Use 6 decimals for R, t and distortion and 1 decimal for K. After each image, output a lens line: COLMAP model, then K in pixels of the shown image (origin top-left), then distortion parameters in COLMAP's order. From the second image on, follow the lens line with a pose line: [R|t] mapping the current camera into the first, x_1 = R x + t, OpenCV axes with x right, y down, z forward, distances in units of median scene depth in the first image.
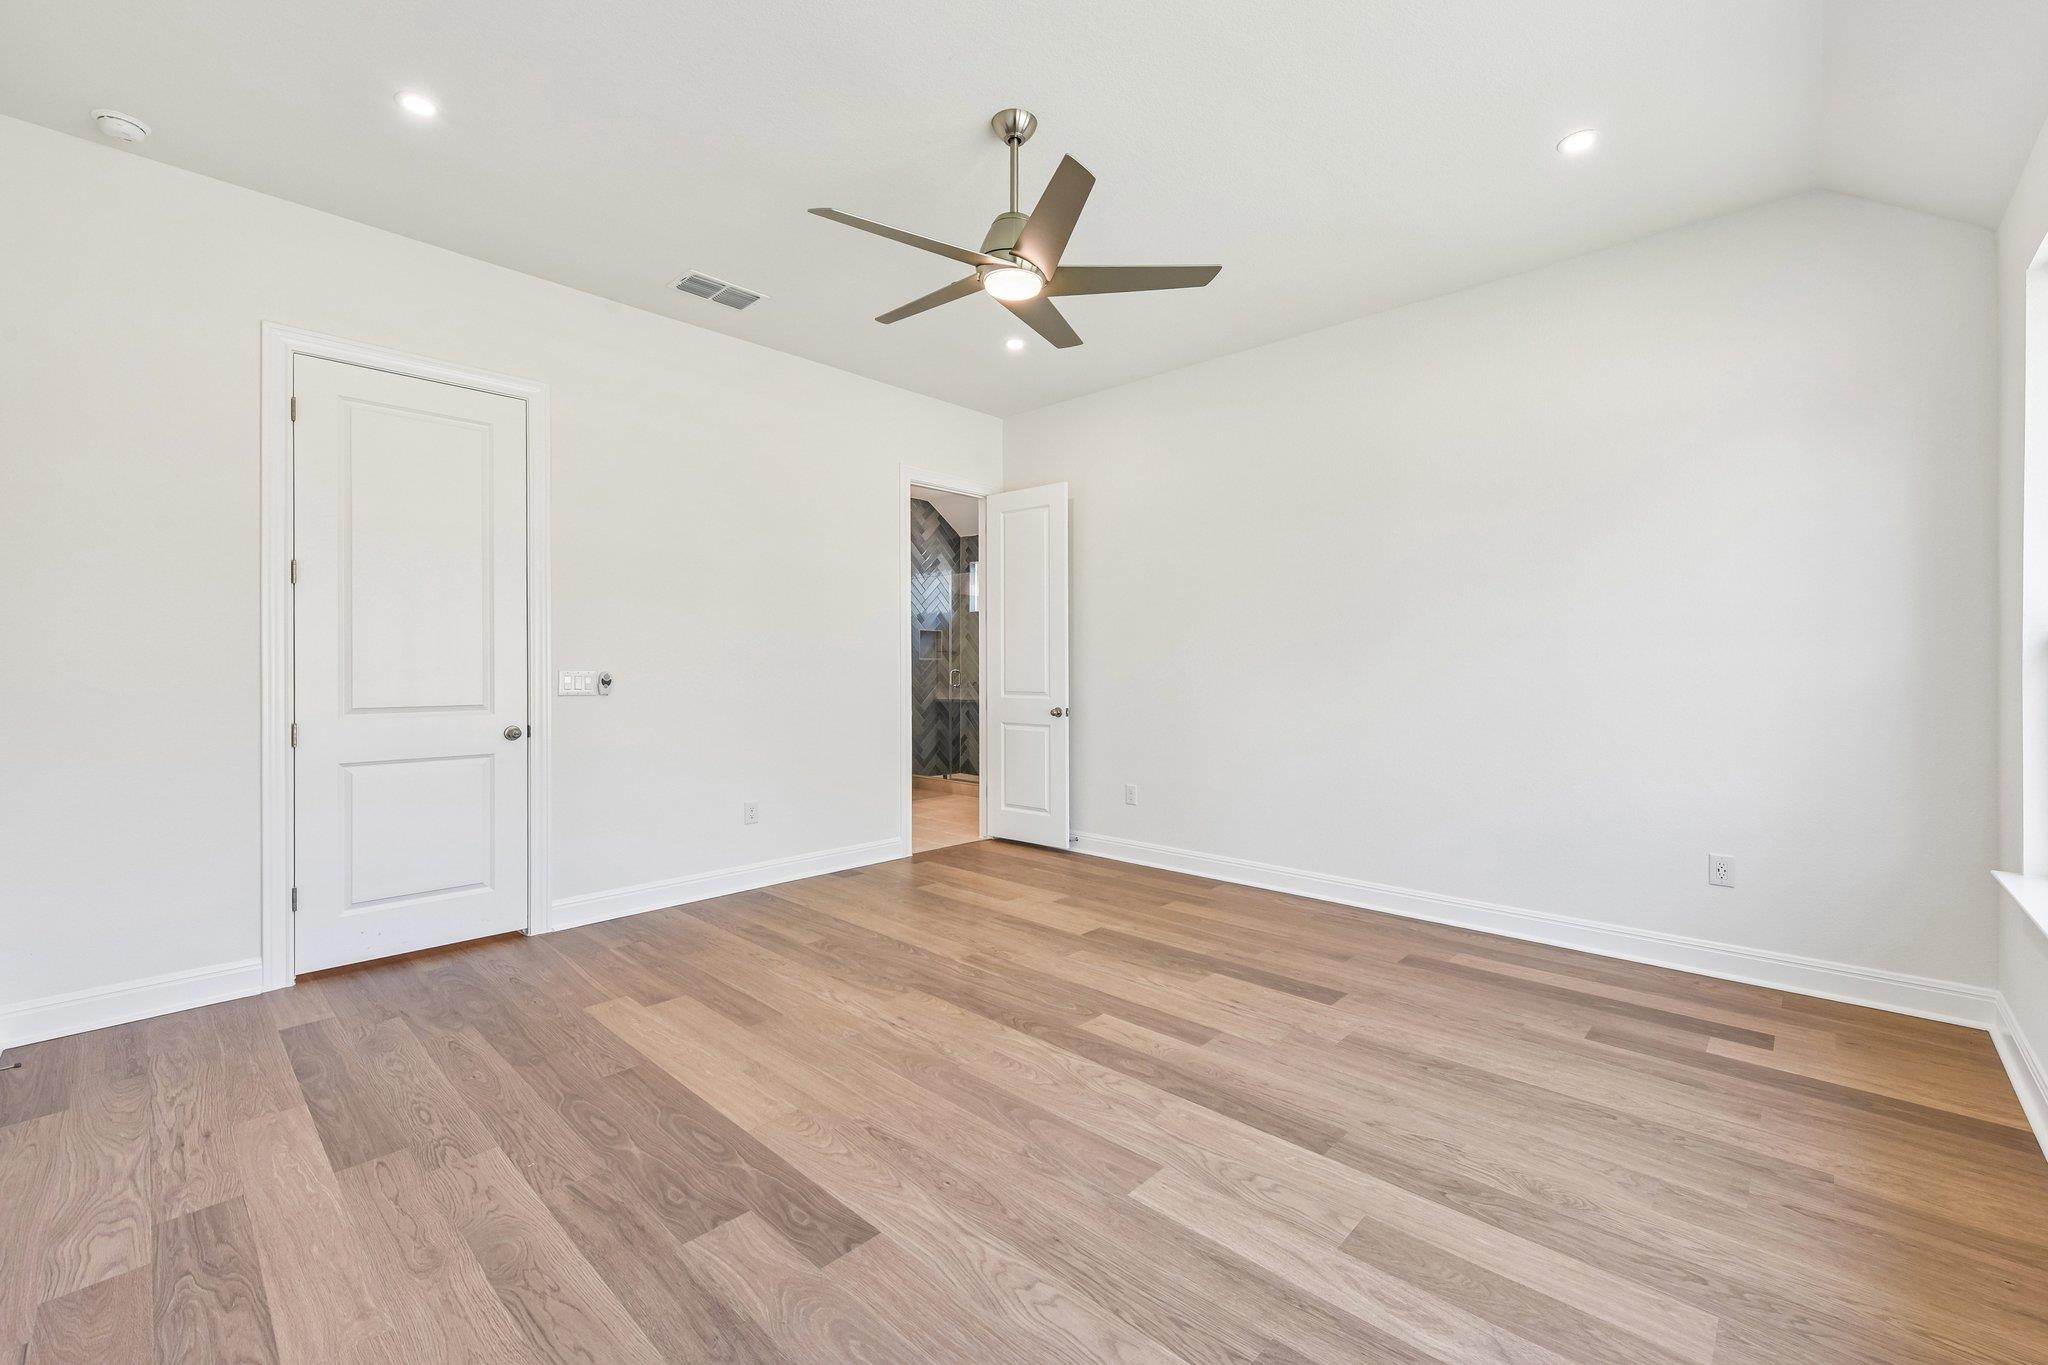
lens RADIAL K [[839.0, 0, 1022.2], [0, 839.0, 674.4], [0, 0, 1]] dist [0.001899, -0.000072]
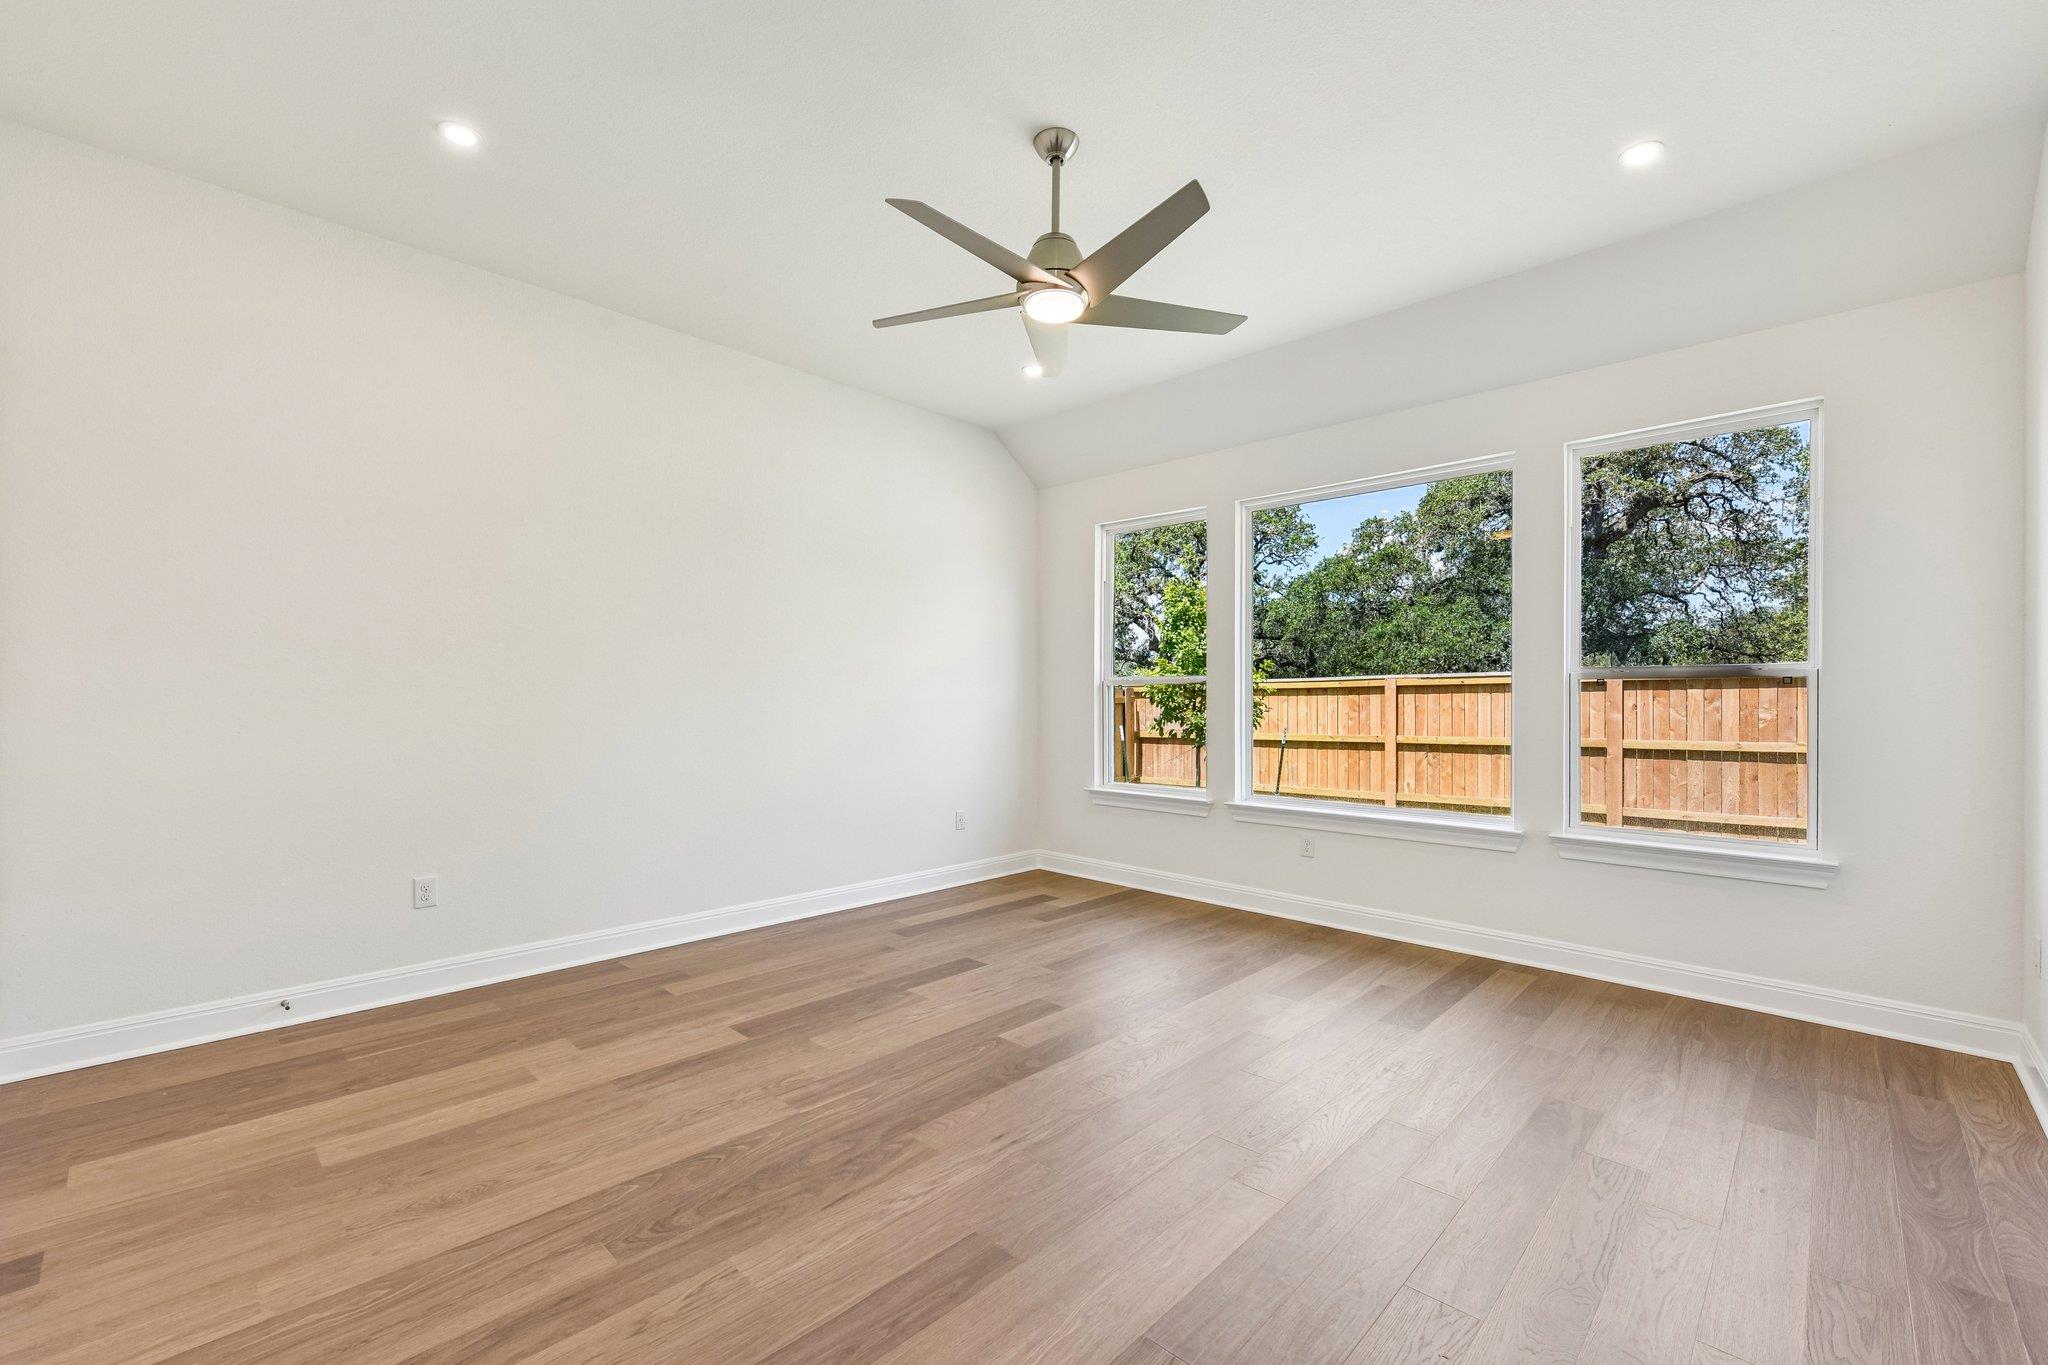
lens RADIAL K [[856.7, 0, 1021.3], [0, 856.7, 691.0], [0, 0, 1]] dist [-0.005056, -0.000294]
pose [[0.014624, 0.005374, 0.999879, -0.814033], [0.005222, 0.999972, -0.005451, -0.011057], [-0.999879, 0.005301, 0.014596, 0.813189]]
